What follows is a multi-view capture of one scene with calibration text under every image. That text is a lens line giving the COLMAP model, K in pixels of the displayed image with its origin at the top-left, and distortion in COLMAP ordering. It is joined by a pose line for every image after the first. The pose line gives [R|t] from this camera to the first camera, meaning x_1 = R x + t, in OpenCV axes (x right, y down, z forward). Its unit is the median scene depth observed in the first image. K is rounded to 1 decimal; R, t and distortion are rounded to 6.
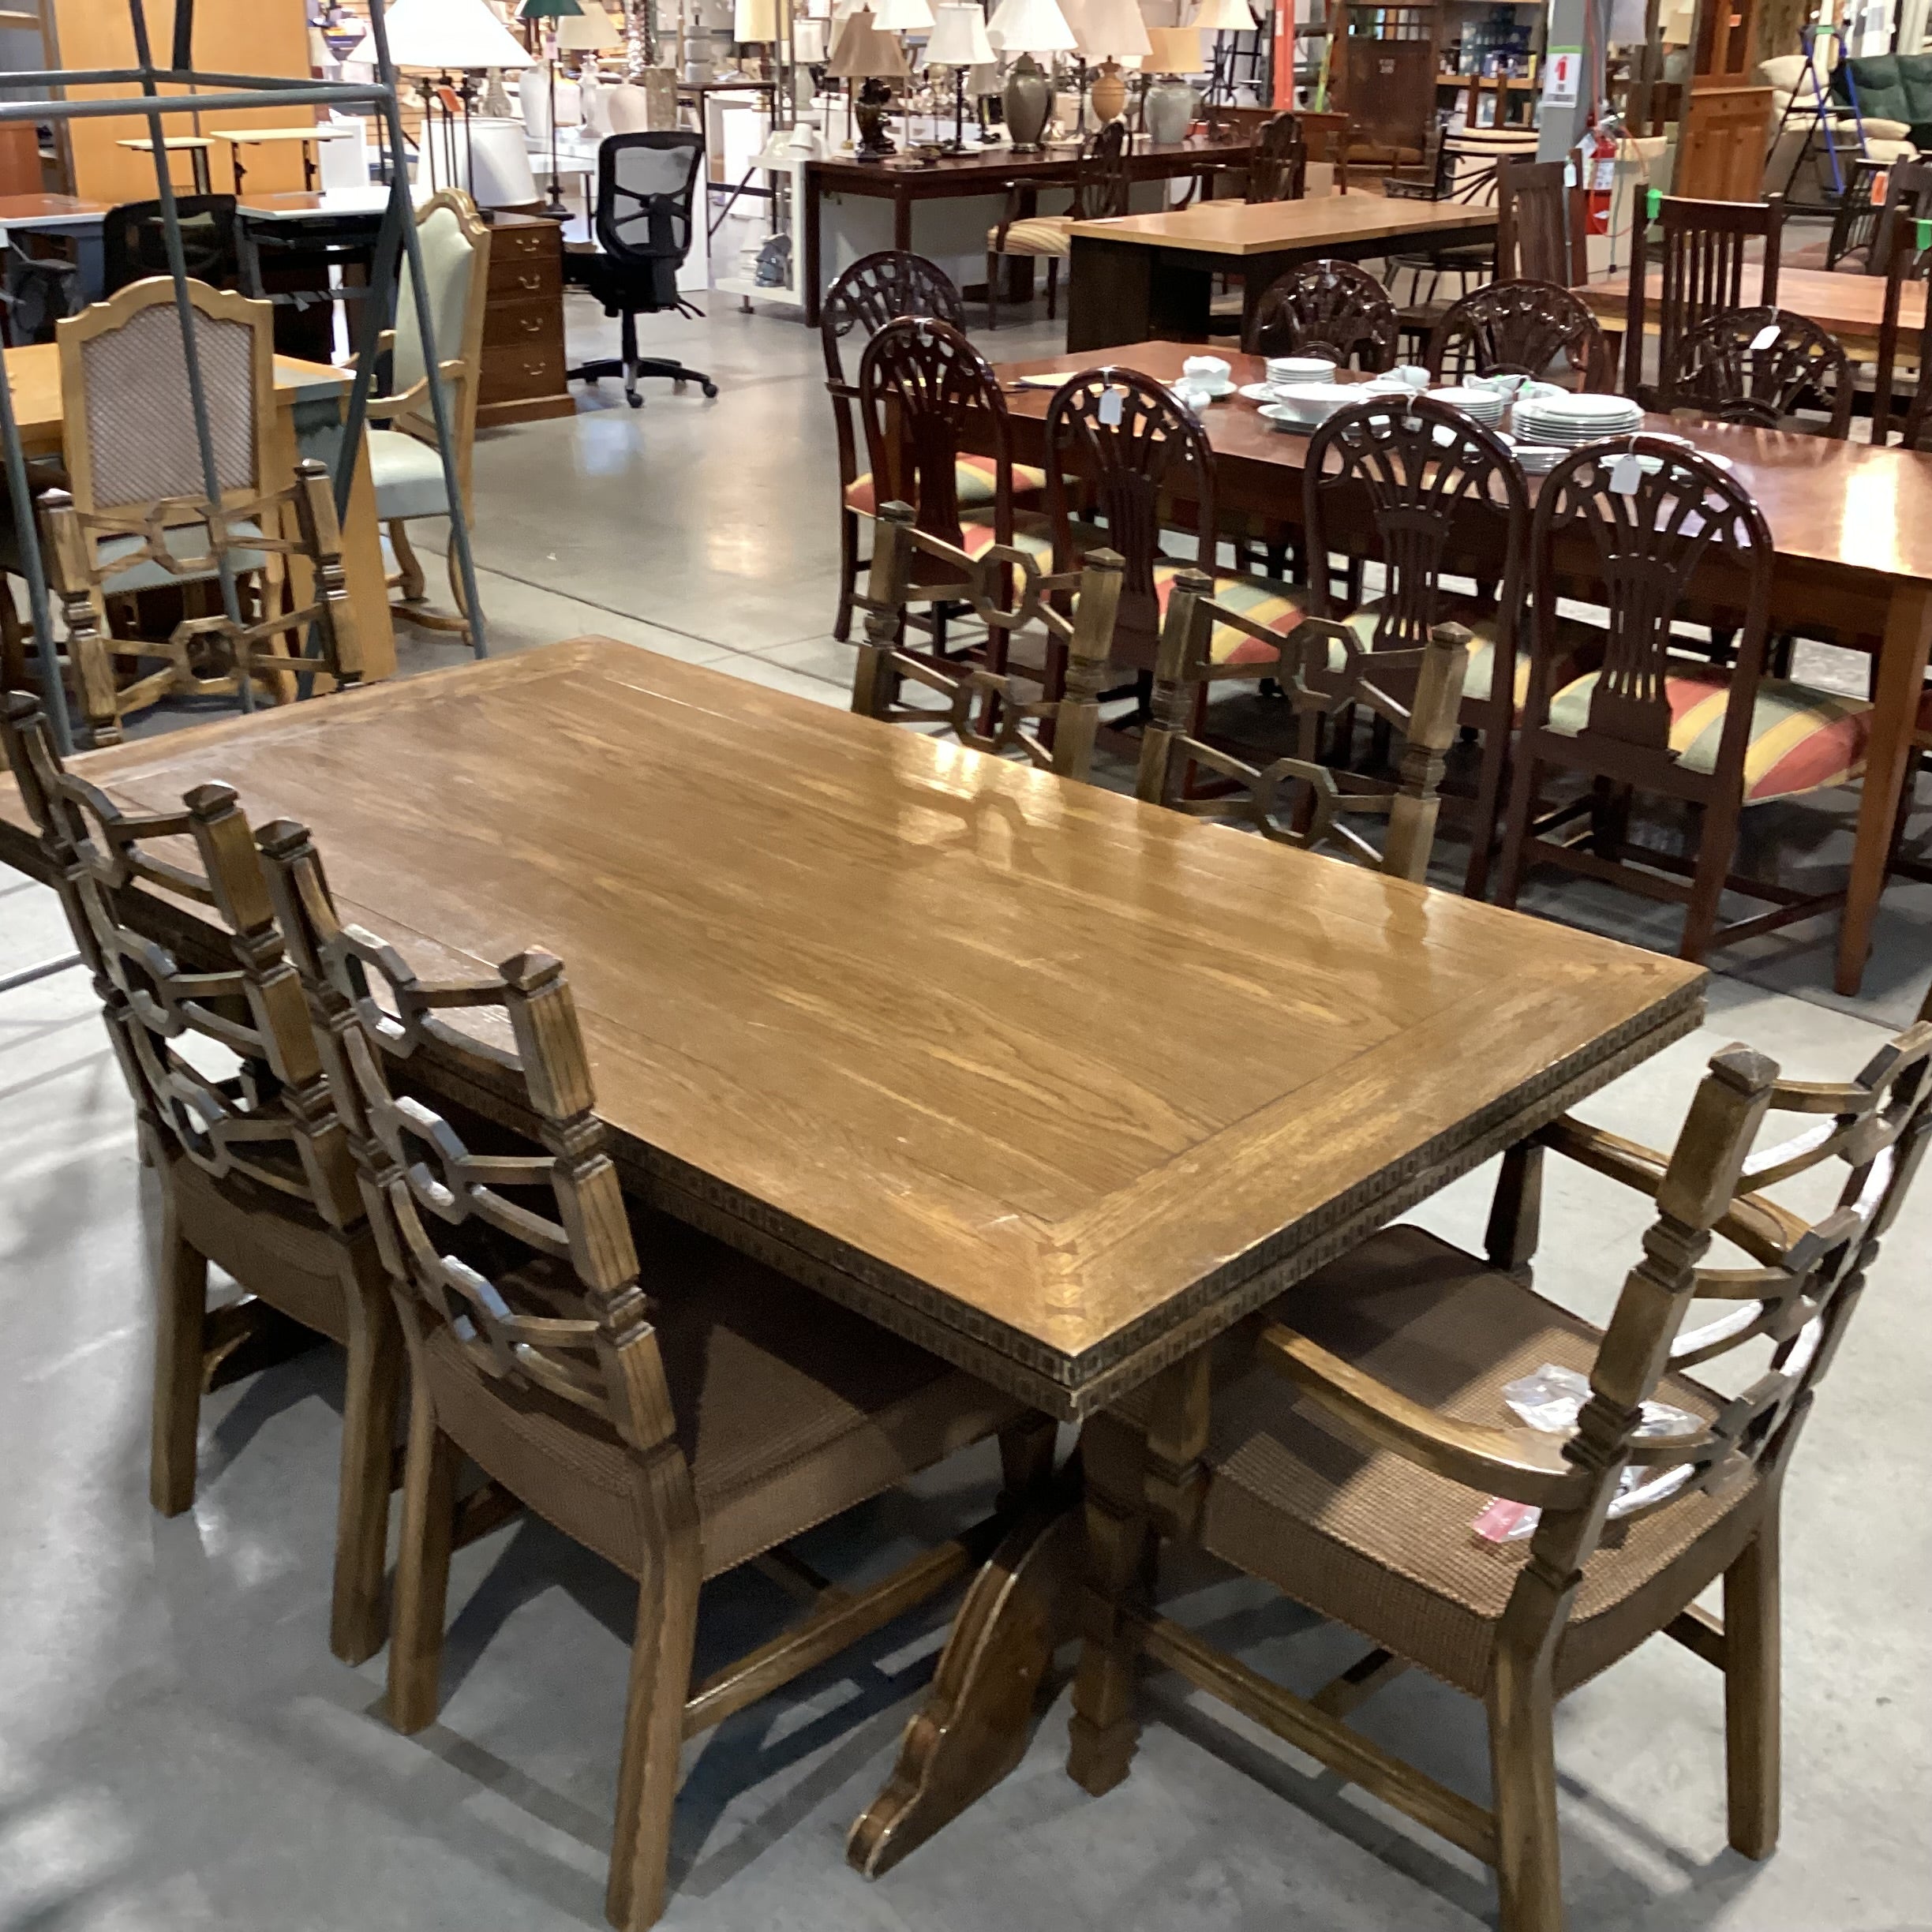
lens RADIAL K [[2260.9, 0, 970.8], [0, 2260.9, 1008.8], [0, 0, 1]] dist [0.350897, -0.899296]
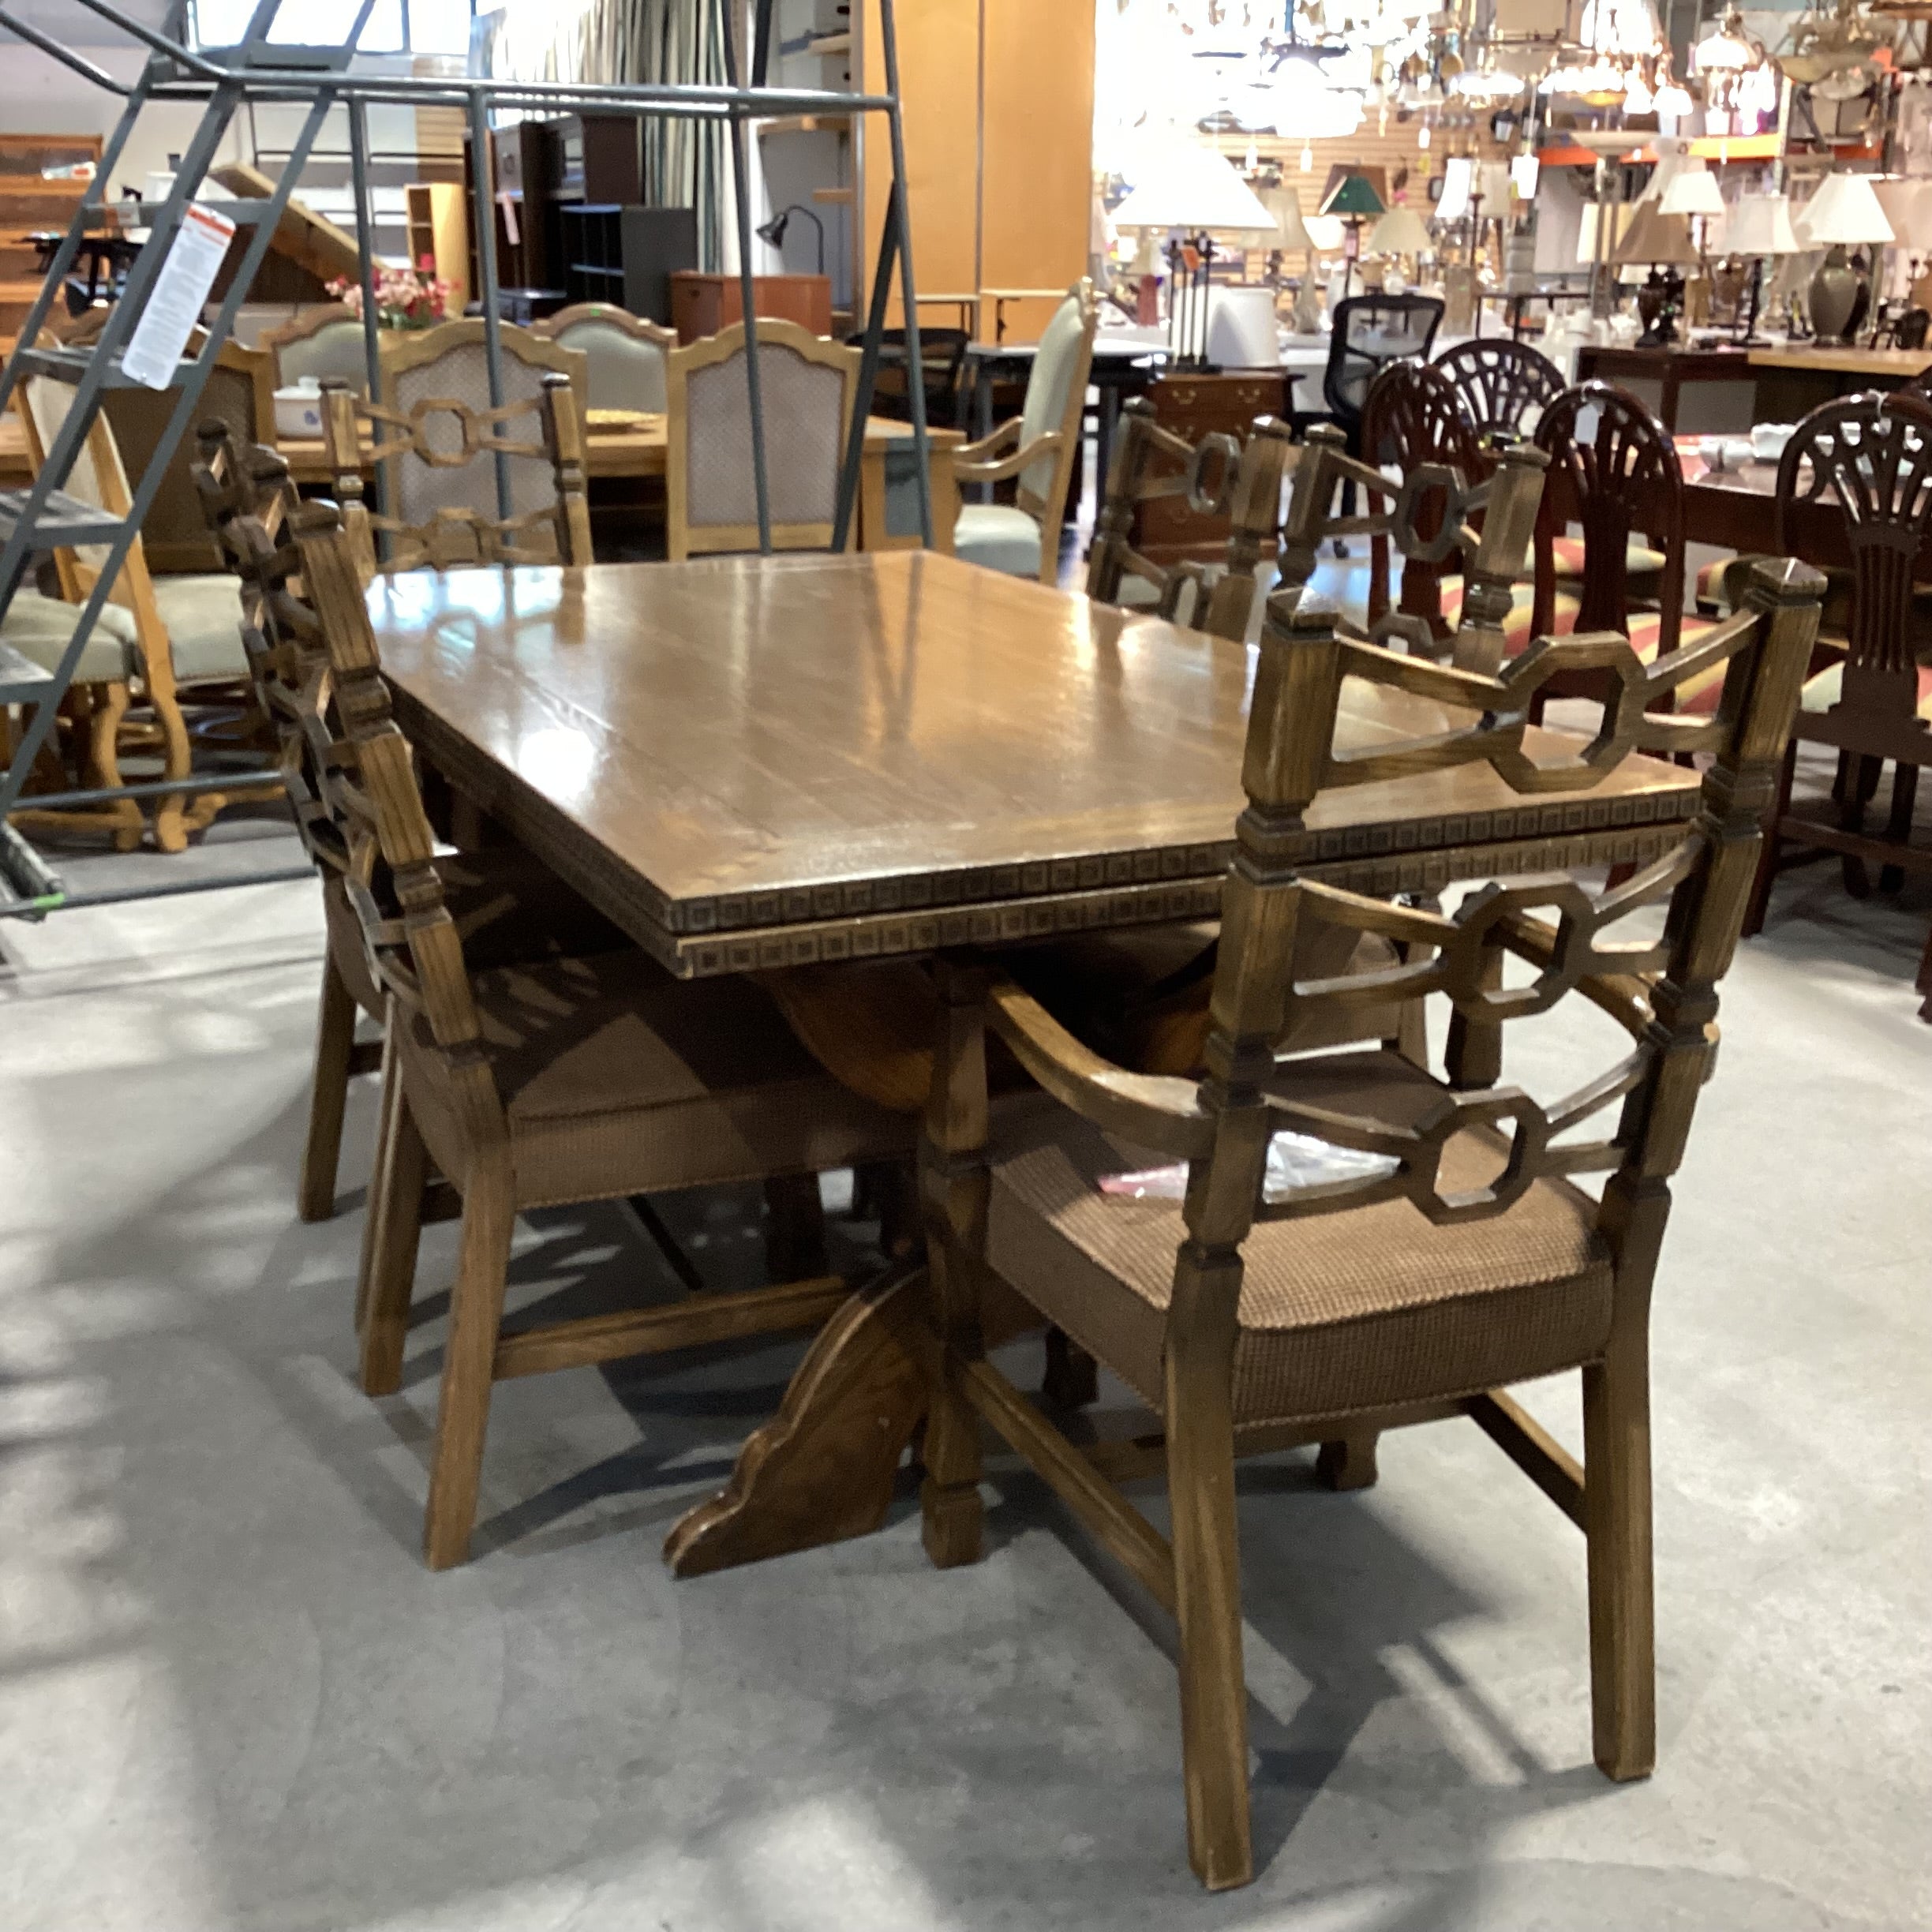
lens RADIAL K [[2330.3, 0, 966.0], [0, 2330.3, 966.0], [0, 0, 1]] dist [0.156304, -0.346831]
pose [[0.927208, 0.108361, -0.358529, 0.369122], [-0.153909, 0.982914, -0.100956, 0.183973], [0.341463, 0.148788, 0.928044, 0.070489]]
